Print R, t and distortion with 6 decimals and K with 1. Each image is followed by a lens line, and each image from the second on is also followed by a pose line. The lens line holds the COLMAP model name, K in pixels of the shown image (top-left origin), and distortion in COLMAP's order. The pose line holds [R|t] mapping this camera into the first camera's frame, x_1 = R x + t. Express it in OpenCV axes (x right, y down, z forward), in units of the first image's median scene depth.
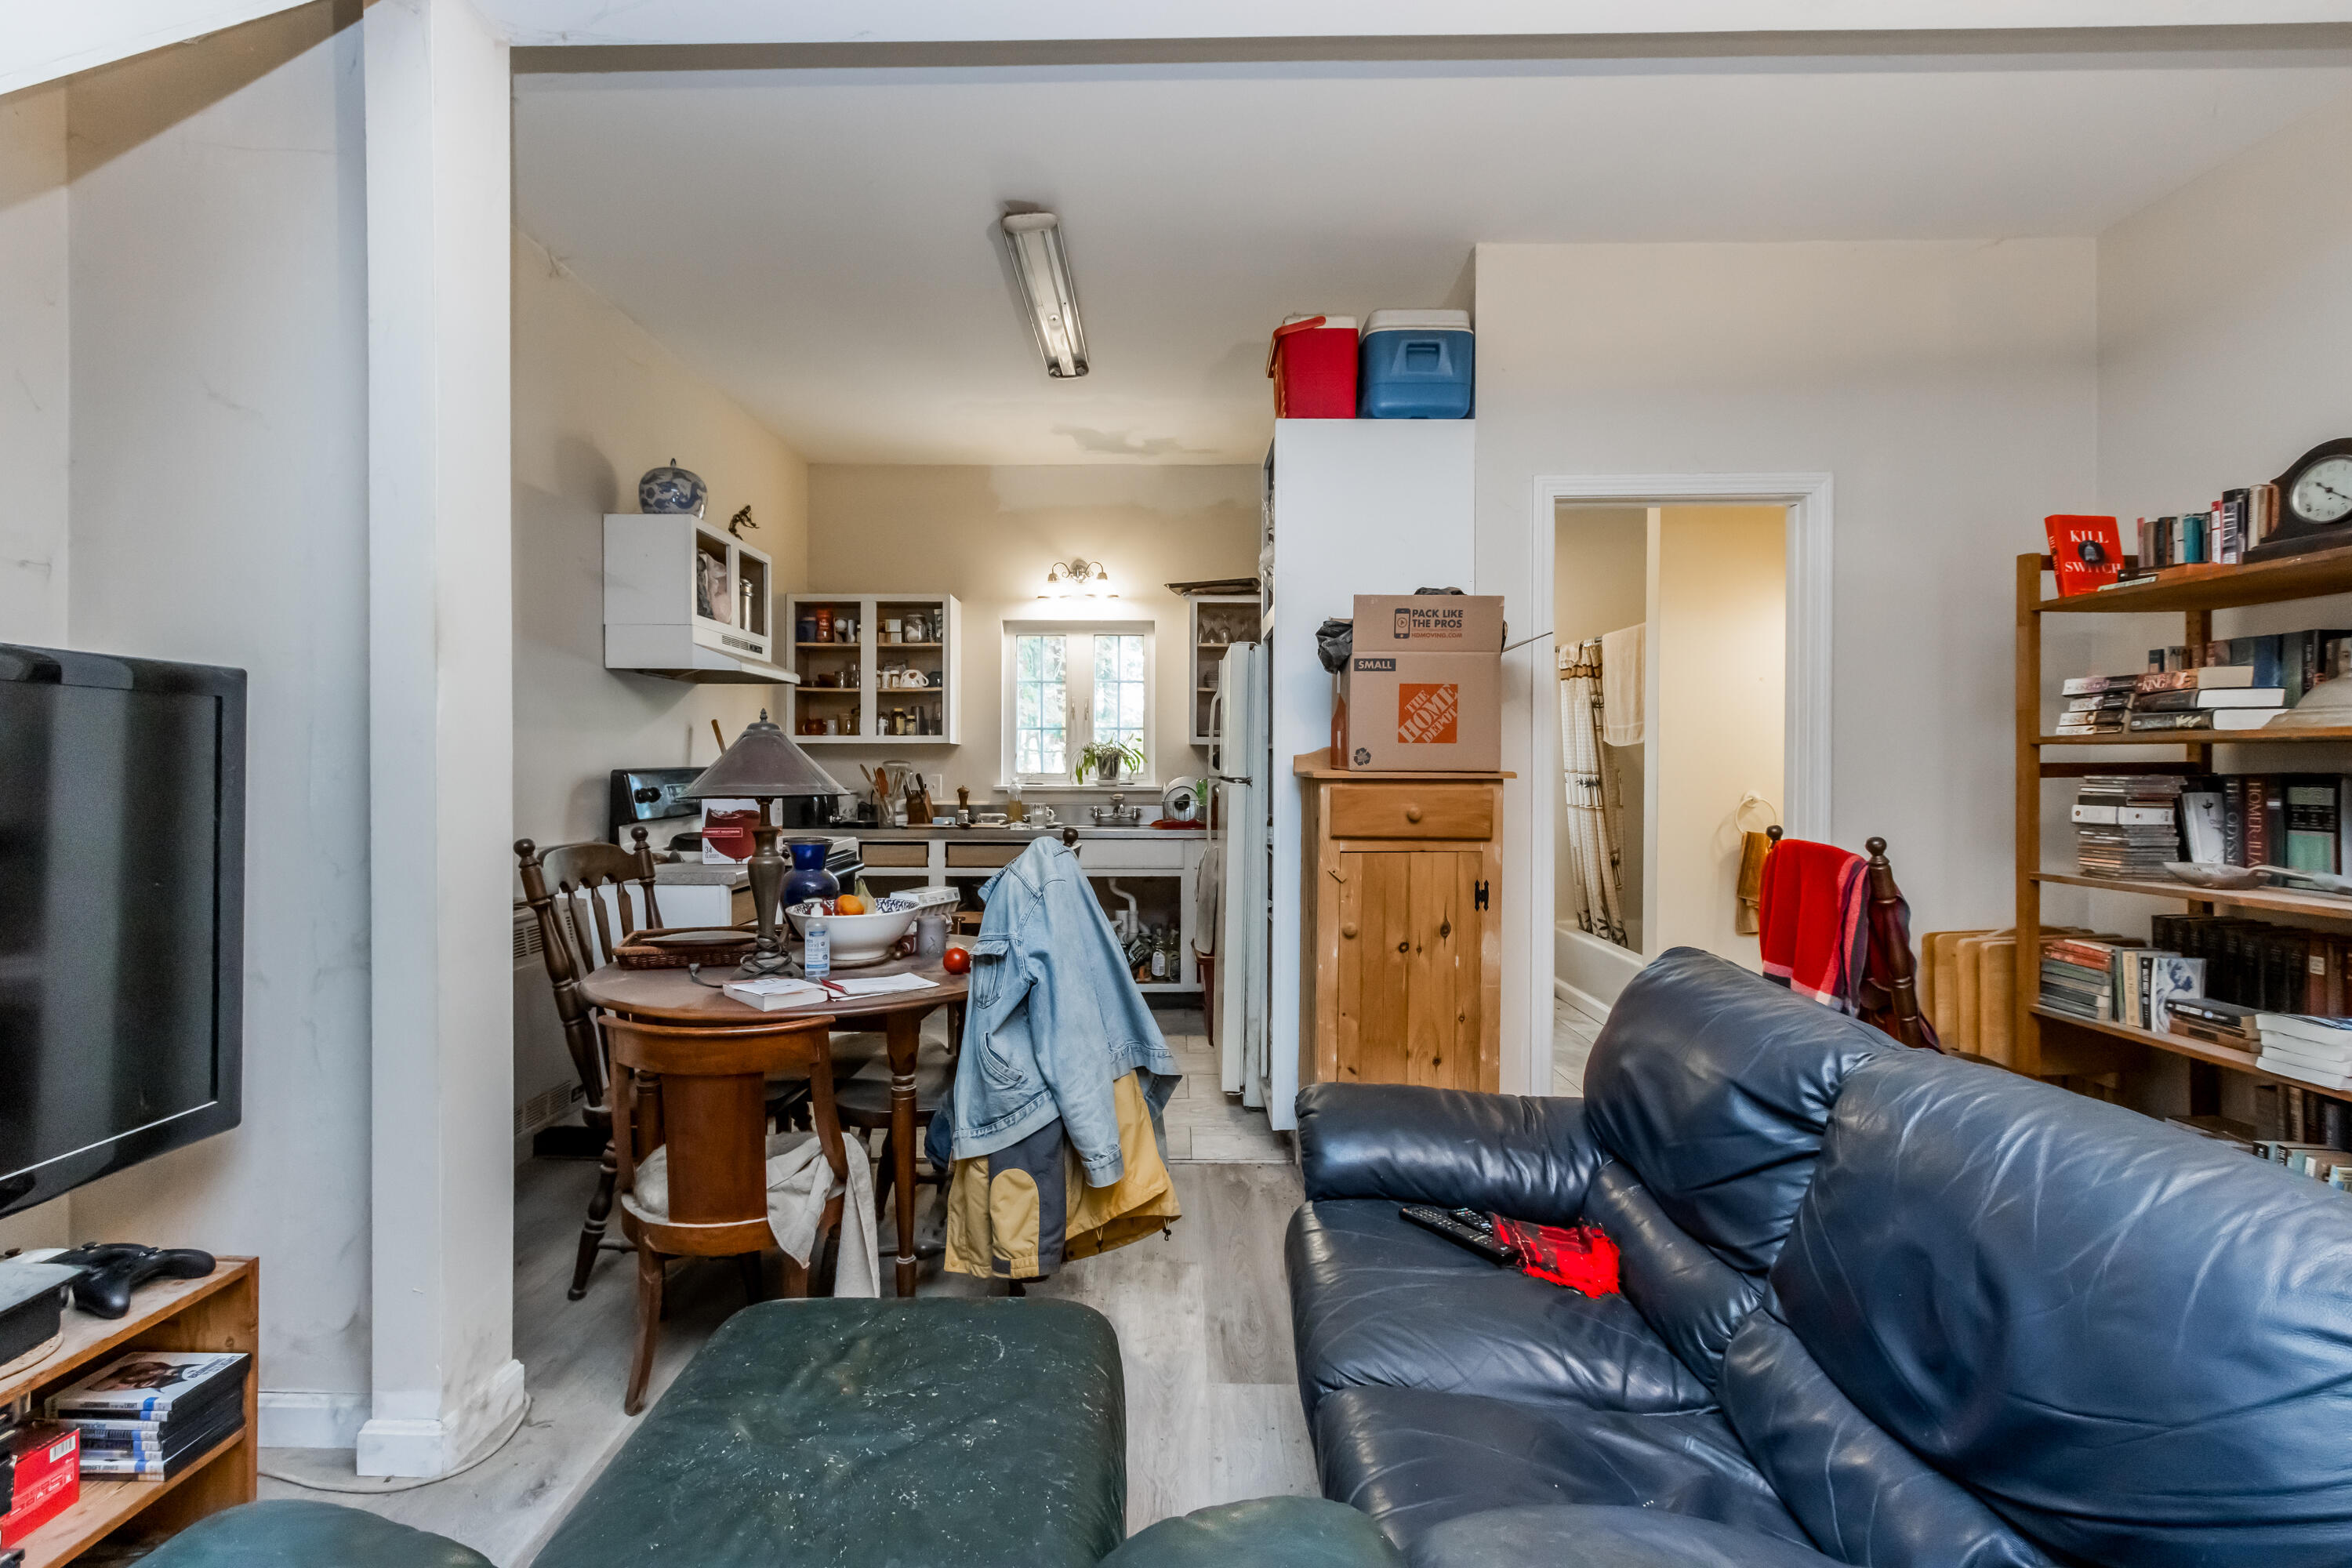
lens RADIAL K [[1084.3, 0, 1161.4], [0, 1084.3, 785.5], [0, 0, 1]] dist [-0.000375, -0.000076]
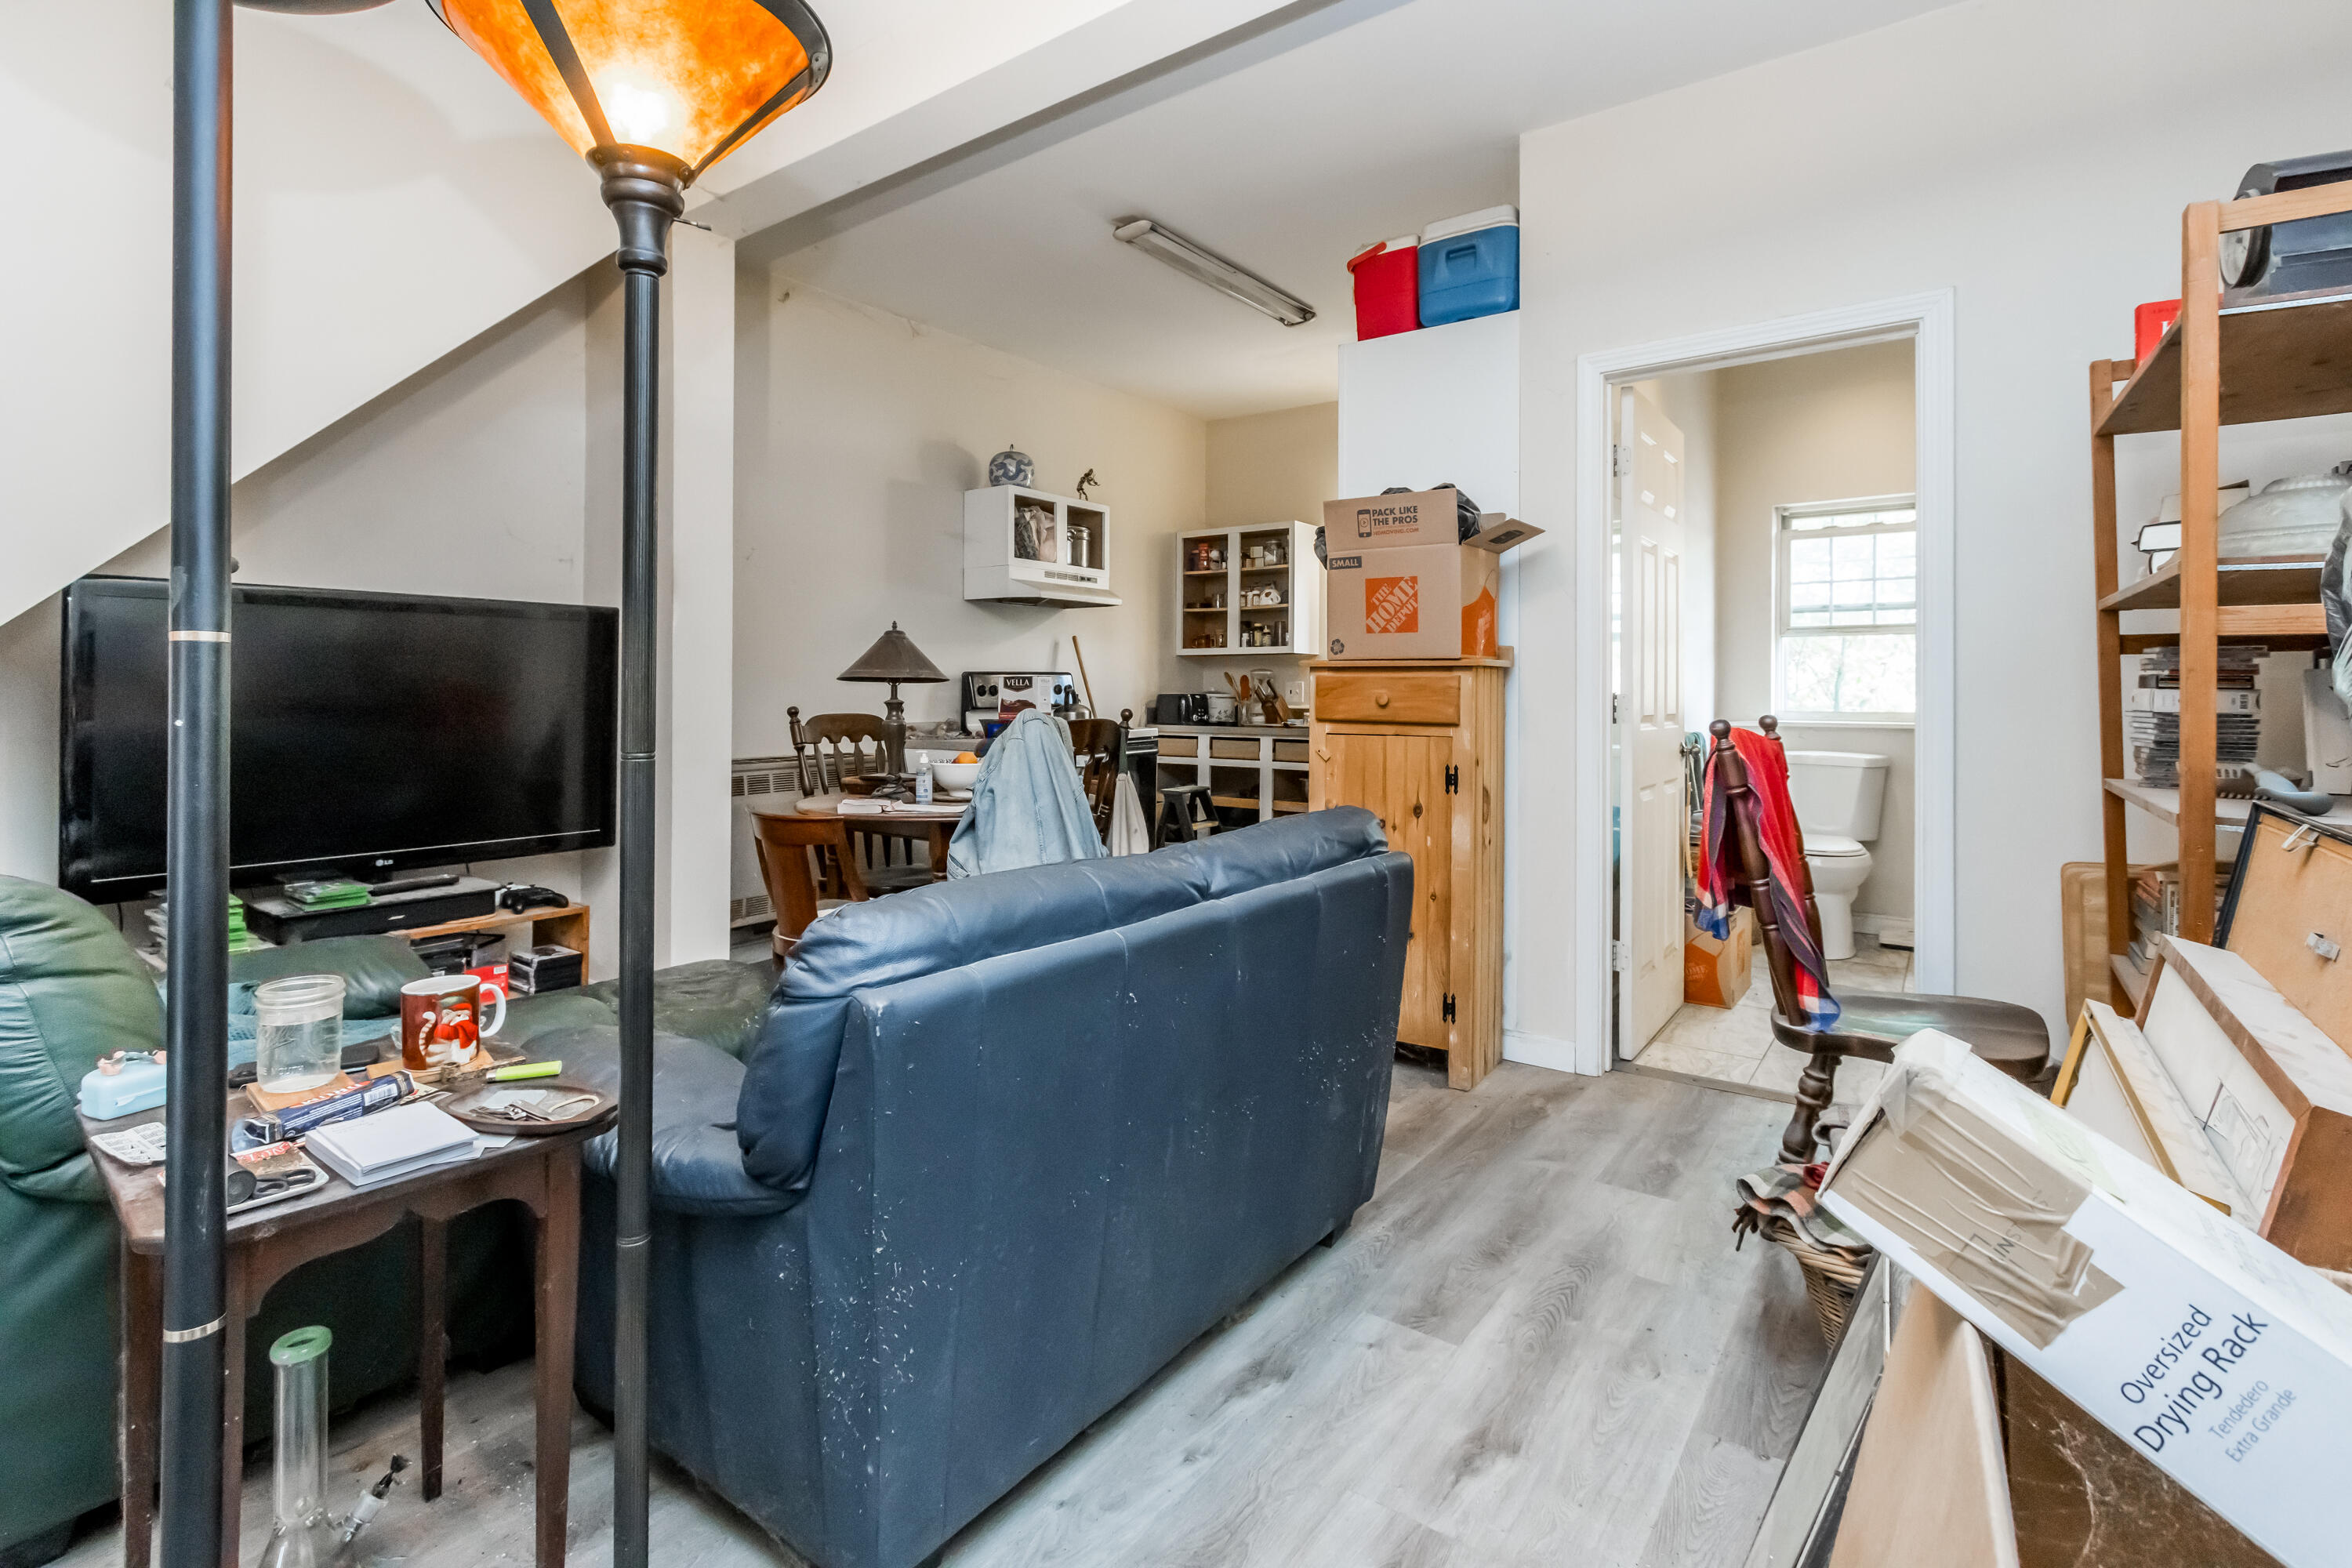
lens RADIAL K [[1101.6, 0, 1172.4], [0, 1101.6, 697.2], [0, 0, 1]] dist [-0.001681, -0.000341]
pose [[0.812708, 0.004412, -0.582655, 0.613371], [-0.012492, 0.999873, -0.009853, 0.032895], [0.582538, 0.015286, 0.812660, -0.006114]]
